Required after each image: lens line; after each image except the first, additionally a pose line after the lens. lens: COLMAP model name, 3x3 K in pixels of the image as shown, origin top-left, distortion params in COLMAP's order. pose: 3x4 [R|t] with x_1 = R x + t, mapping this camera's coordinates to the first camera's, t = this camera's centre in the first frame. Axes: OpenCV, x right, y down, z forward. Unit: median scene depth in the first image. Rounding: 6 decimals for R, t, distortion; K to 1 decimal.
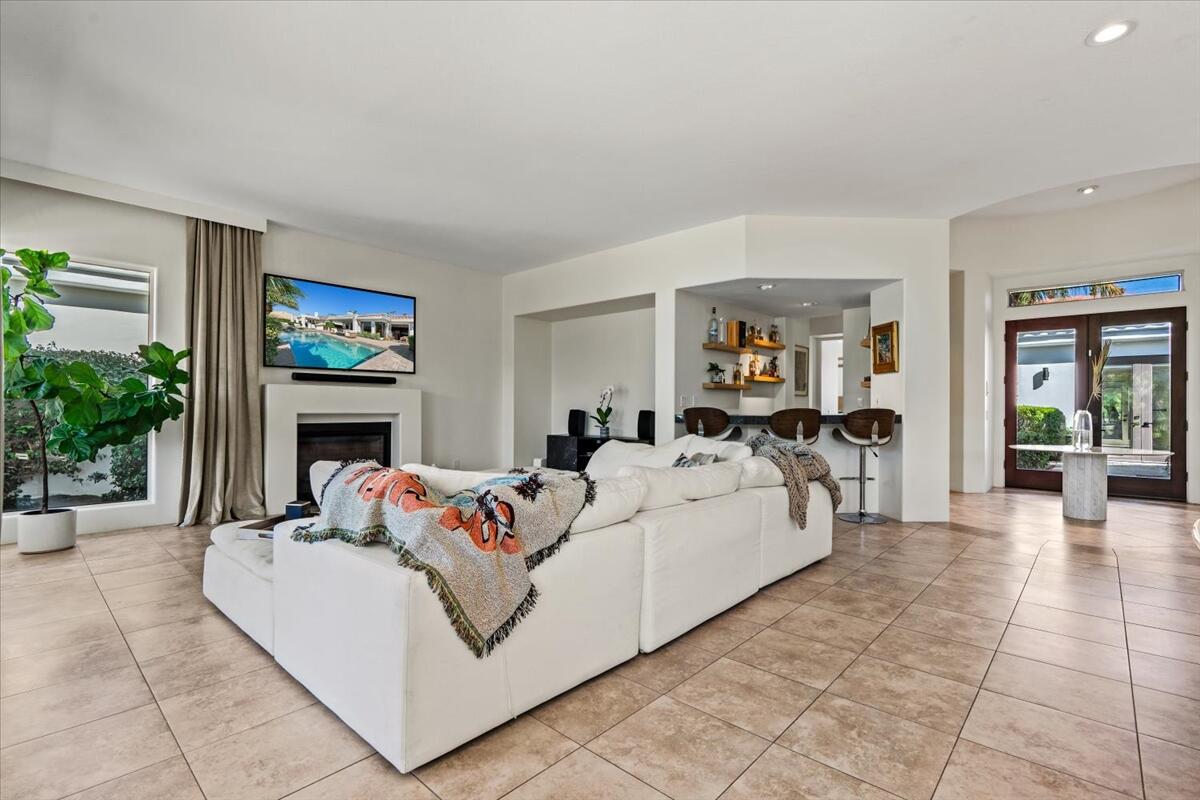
lens RADIAL K [[550.8, 0, 596.5], [0, 550.8, 405.1], [0, 0, 1]] dist [-0.005074, 0.000025]
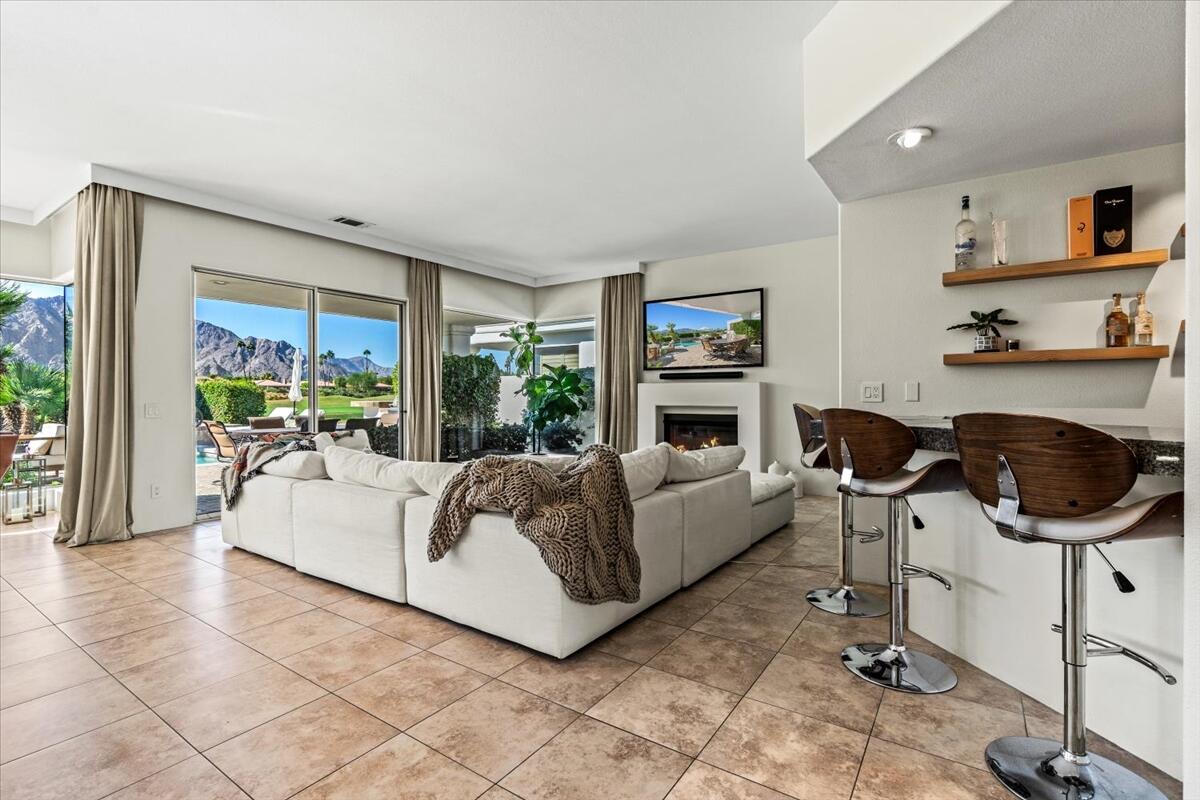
lens RADIAL K [[553.4, 0, 596.3], [0, 553.4, 397.6], [0, 0, 1]] dist [-0.004115, 0.000577]
pose [[0.140308, -0.001565, -0.990107, 0.744792], [0.007295, 0.999973, -0.000547, -0.003591], [0.990081, -0.007146, 0.140315, 0.704828]]
